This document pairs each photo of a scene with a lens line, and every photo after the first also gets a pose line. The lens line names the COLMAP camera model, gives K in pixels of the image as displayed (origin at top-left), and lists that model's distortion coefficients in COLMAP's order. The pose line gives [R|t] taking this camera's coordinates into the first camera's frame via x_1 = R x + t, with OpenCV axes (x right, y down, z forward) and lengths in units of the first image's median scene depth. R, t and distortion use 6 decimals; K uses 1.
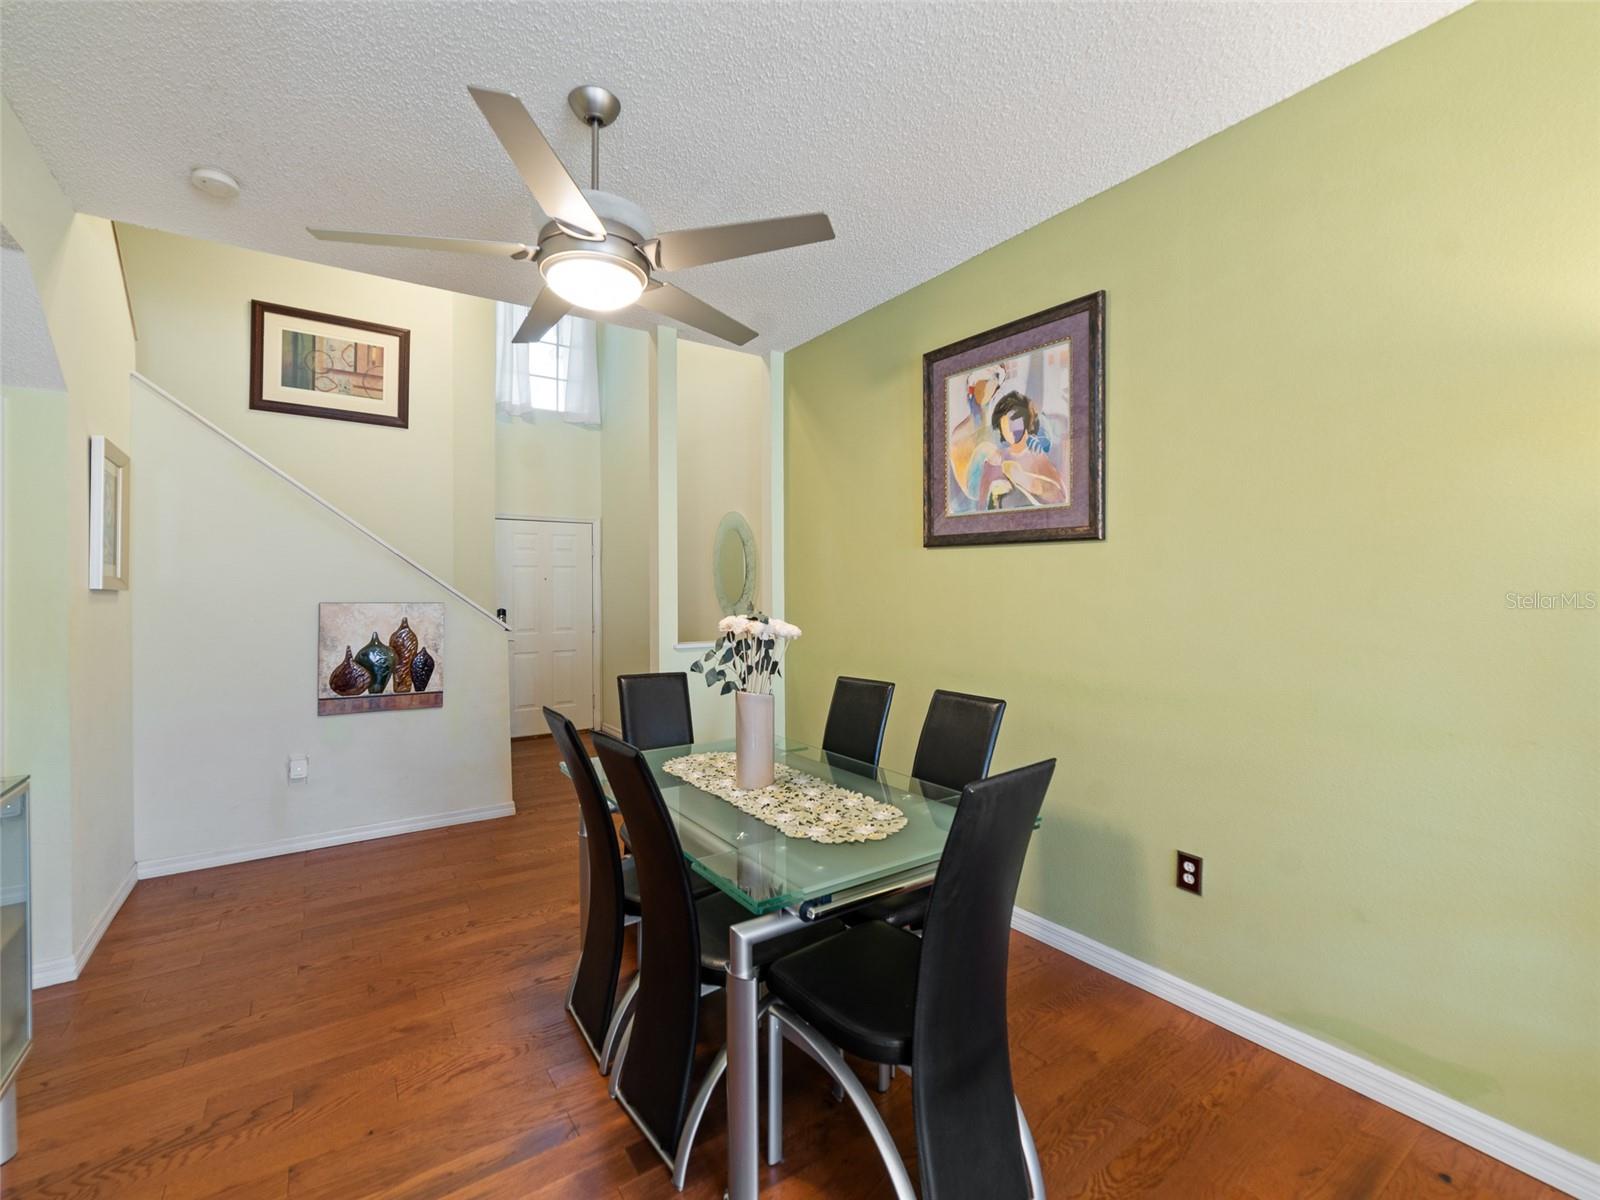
lens RADIAL K [[703.0, 0, 800.0], [0, 703.0, 600.0], [0, 0, 1]] dist [-0.028885, 0.012235]
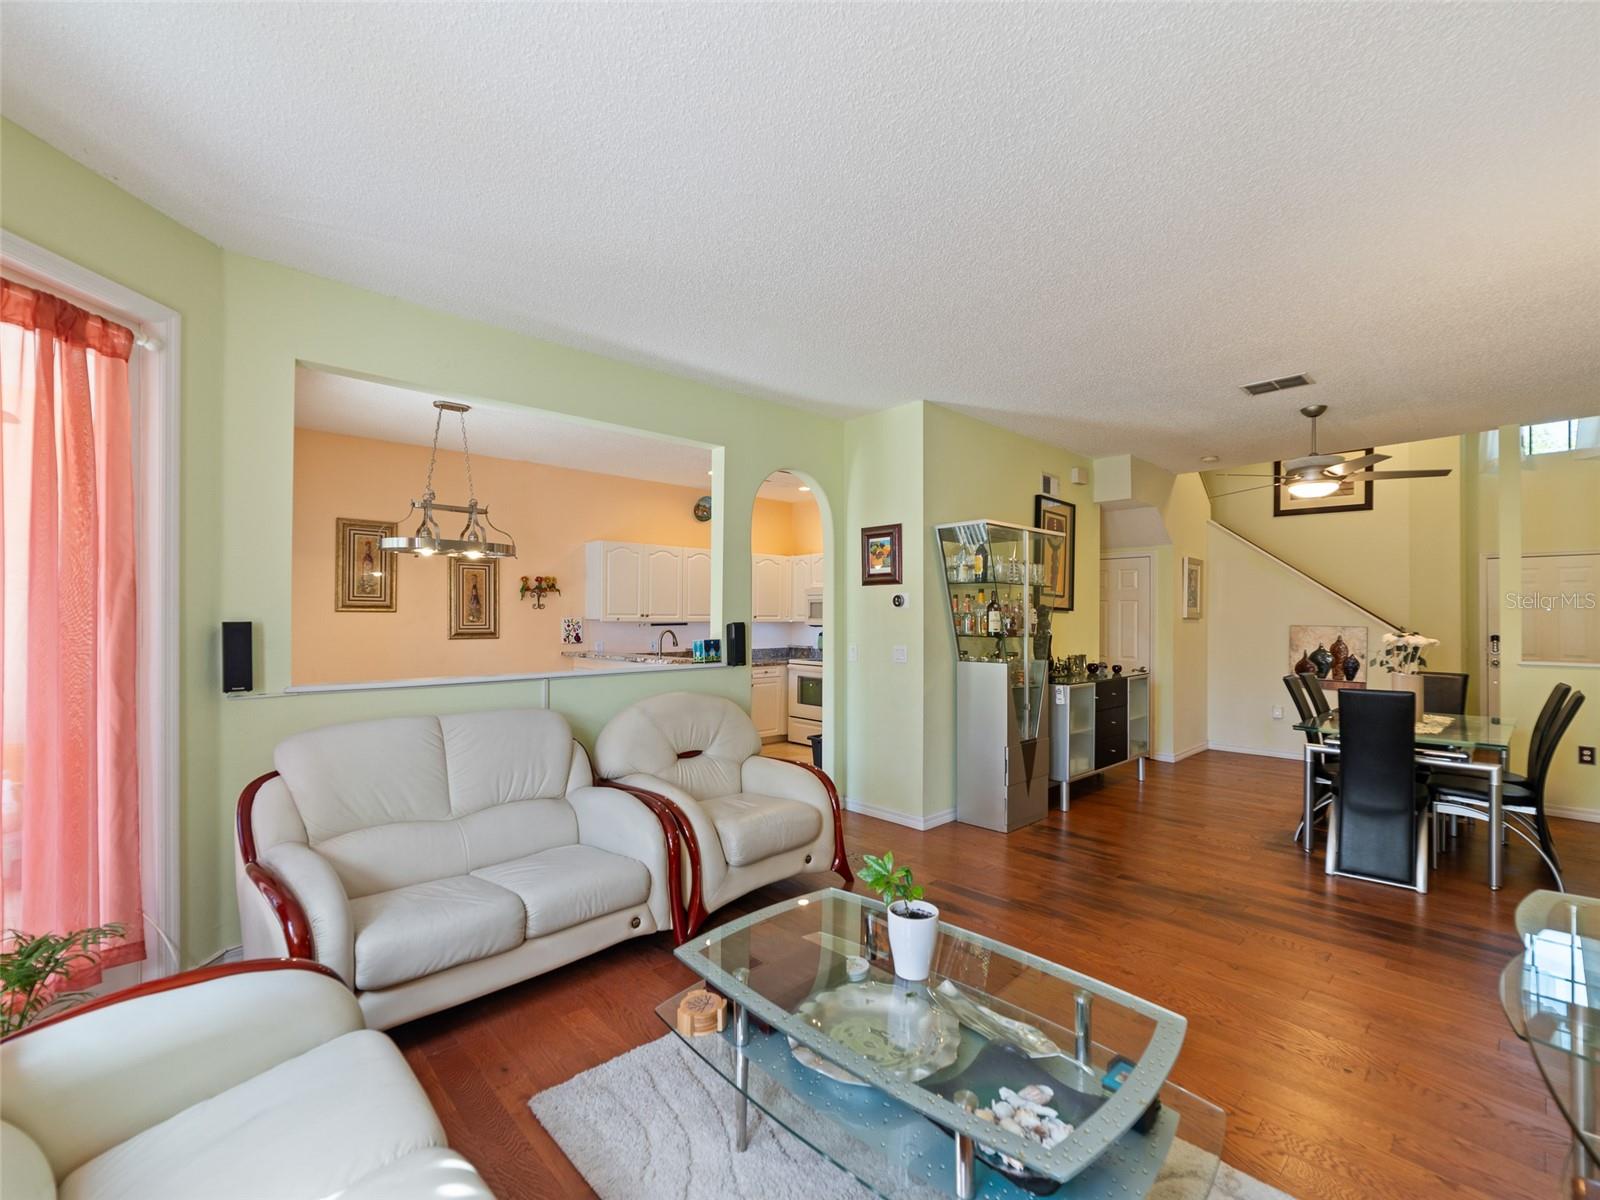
lens RADIAL K [[703.0, 0, 800.0], [0, 703.0, 600.0], [0, 0, 1]] dist [-0.028885, 0.012235]
pose [[0.149855, -0.020139, -0.988503, 0.866685], [-0.018600, 0.999558, -0.023184, 0.002517], [0.988533, 0.021860, 0.149414, -0.518209]]
